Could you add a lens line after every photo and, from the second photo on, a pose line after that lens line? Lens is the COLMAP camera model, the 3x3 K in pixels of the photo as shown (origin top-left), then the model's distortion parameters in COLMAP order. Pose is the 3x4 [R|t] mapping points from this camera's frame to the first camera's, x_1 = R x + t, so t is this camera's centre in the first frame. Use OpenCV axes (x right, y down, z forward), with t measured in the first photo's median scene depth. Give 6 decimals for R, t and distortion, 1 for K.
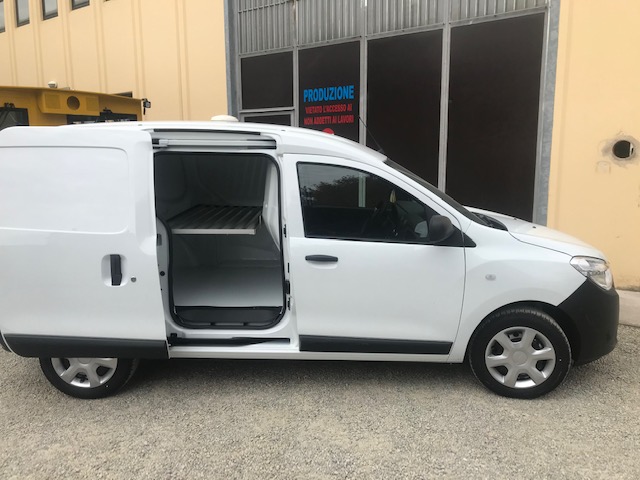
lens RADIAL K [[528.1, 0, 323.7], [0, 528.1, 239.5], [0, 0, 1]] dist [0.013909, -0.016663]
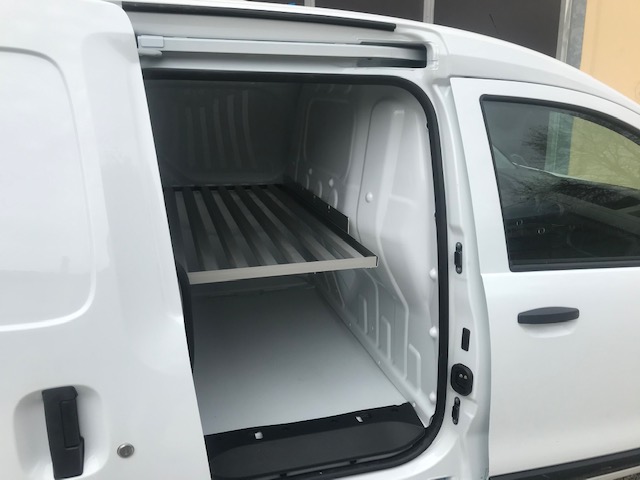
lens RADIAL K [[528.1, 0, 321.6], [0, 528.1, 239.3], [0, 0, 1]] dist [0.013909, -0.016663]
pose [[0.965488, -0.067634, 0.251514, -0.307072], [0.045828, 0.994743, 0.091573, -0.080954], [-0.256385, -0.076886, 0.963512, 0.639756]]
